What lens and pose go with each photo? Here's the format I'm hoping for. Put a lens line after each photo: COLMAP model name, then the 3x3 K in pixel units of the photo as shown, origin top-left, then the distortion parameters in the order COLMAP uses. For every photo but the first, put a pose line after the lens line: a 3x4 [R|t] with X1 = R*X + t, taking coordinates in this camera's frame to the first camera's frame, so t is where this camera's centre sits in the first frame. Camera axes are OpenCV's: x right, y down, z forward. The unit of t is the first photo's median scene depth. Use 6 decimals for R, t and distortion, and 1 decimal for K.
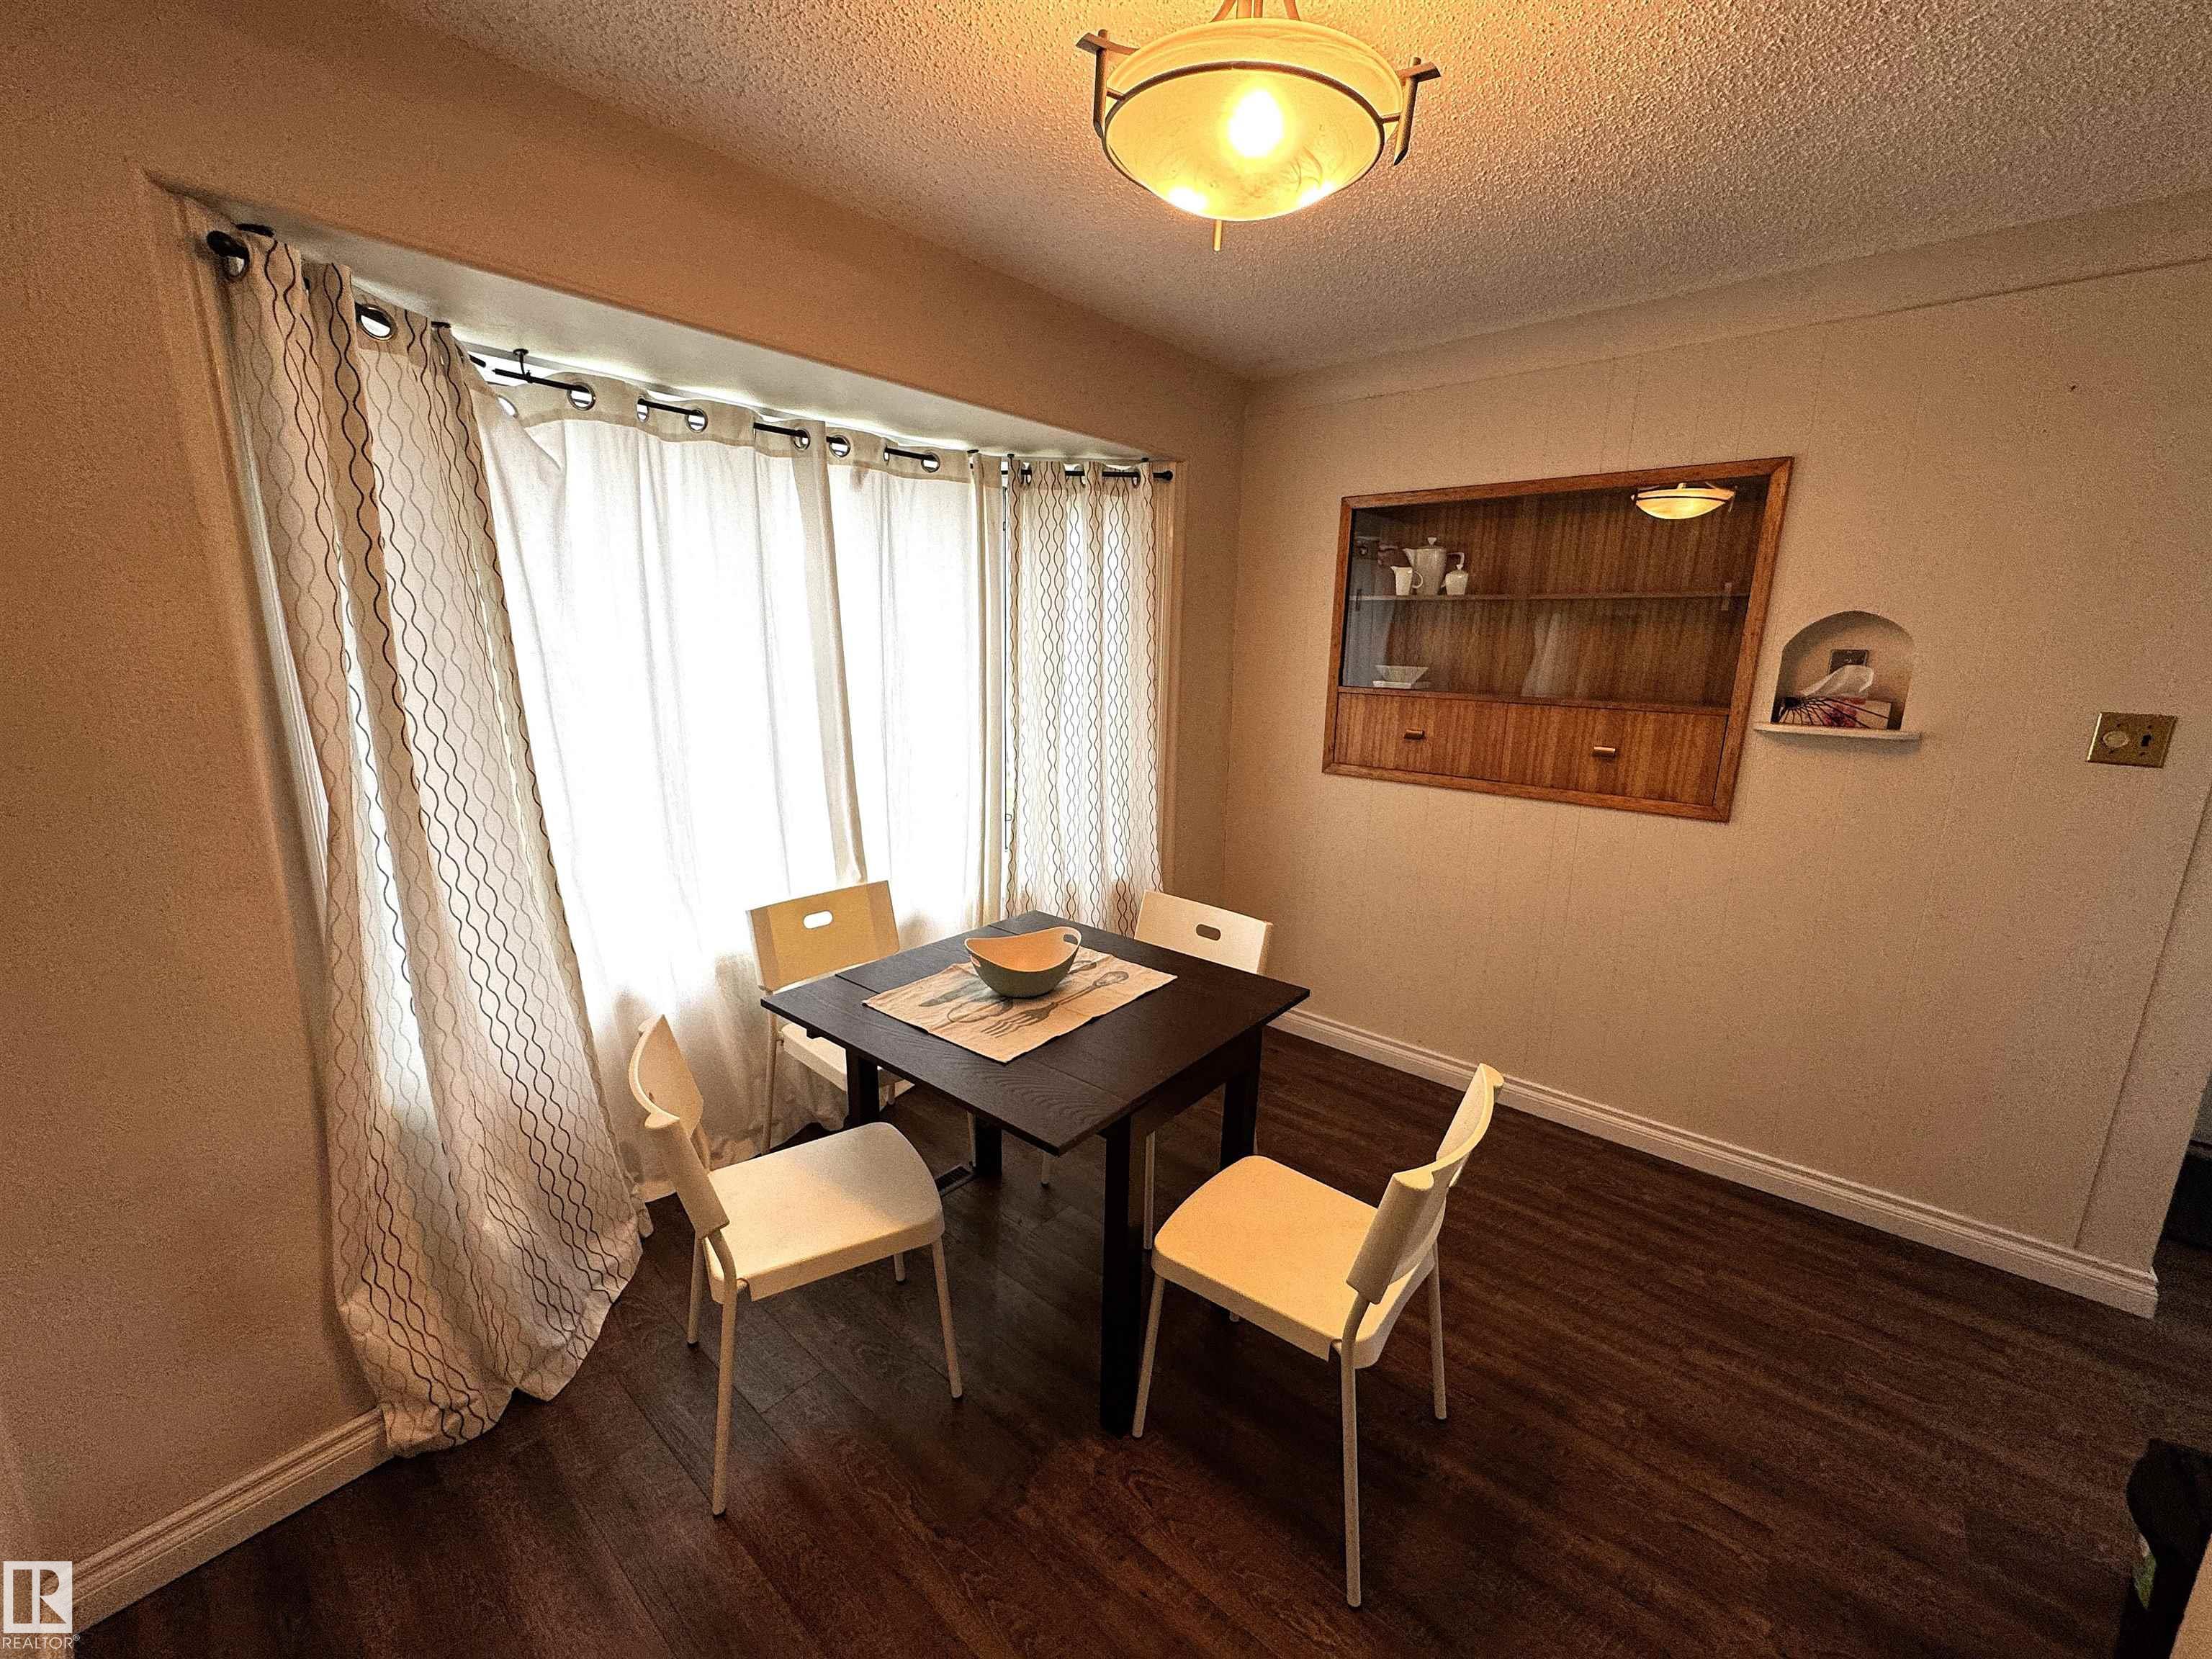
lens RADIAL K [[882.4, 0, 1110.3], [0, 882.4, 821.6], [0, 0, 1]] dist [0.000215, 0.000057]
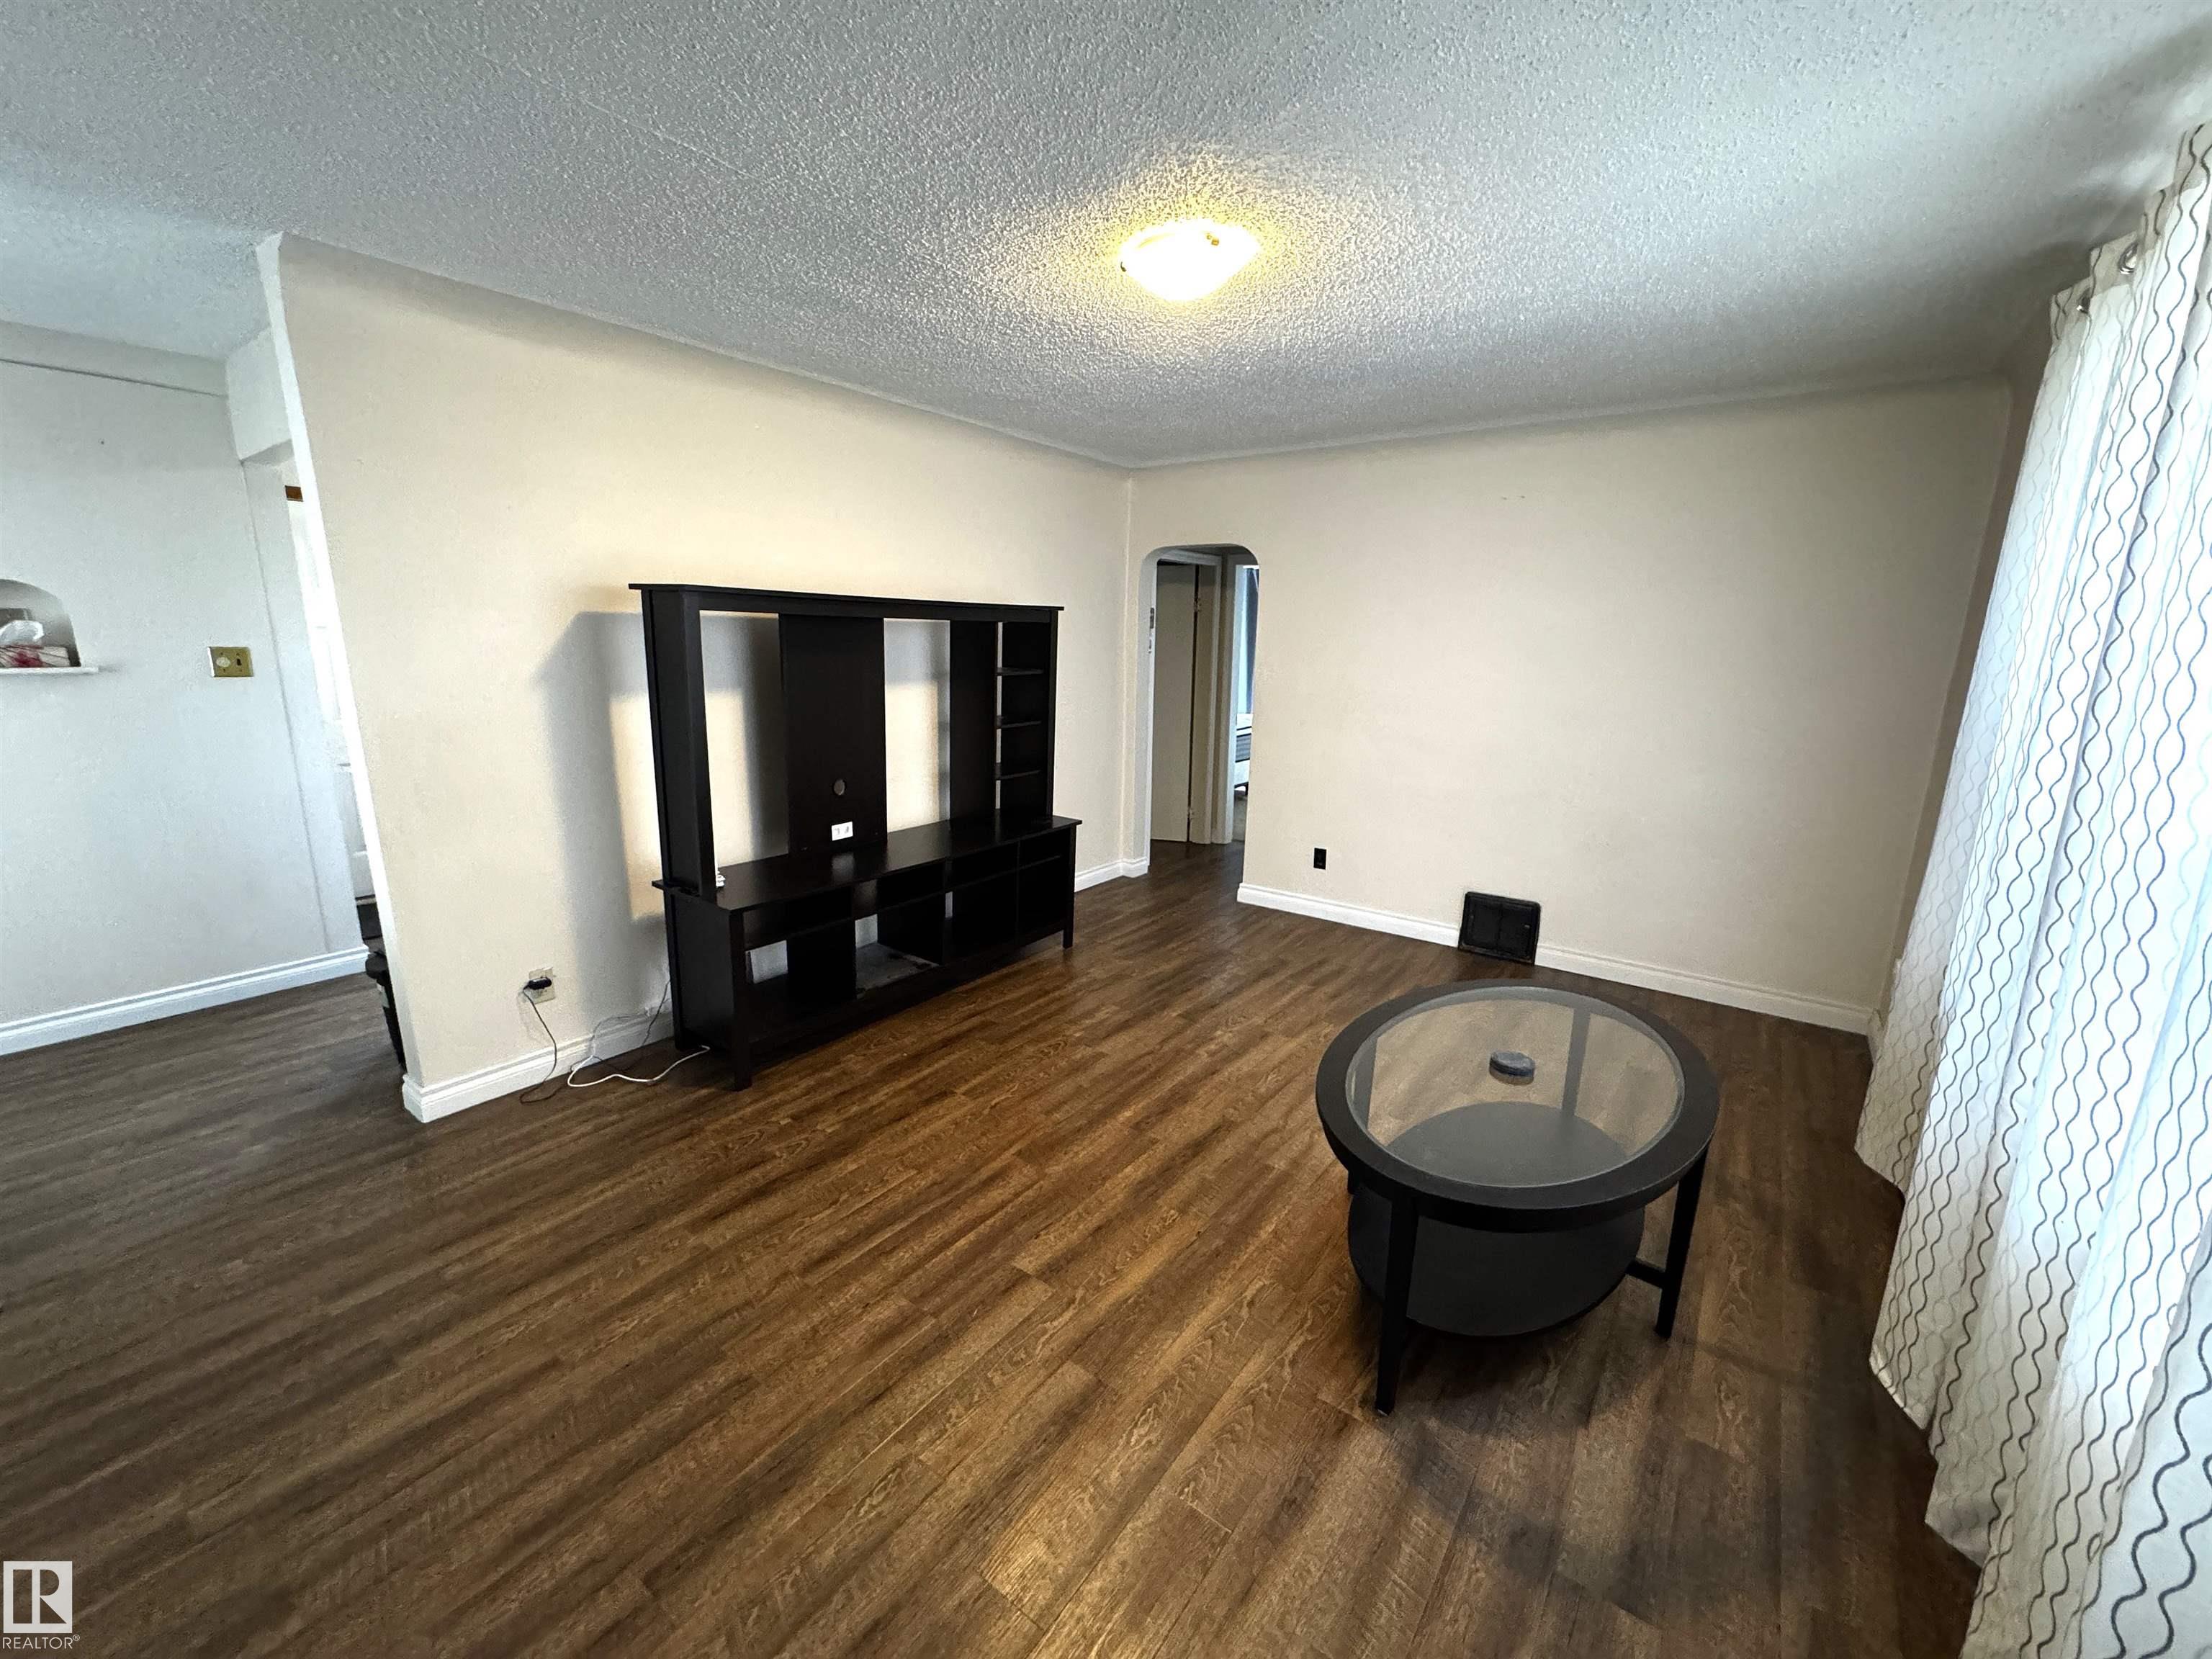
lens RADIAL K [[886.8, 0, 1107.0], [0, 886.8, 838.4], [0, 0, 1]] dist [-0.000828, 0.000220]
pose [[-0.061889, -0.242931, 0.968067, -0.587020], [0.189546, 0.949415, 0.250368, 0.103544], [-0.979919, 0.198988, -0.012712, -0.485721]]
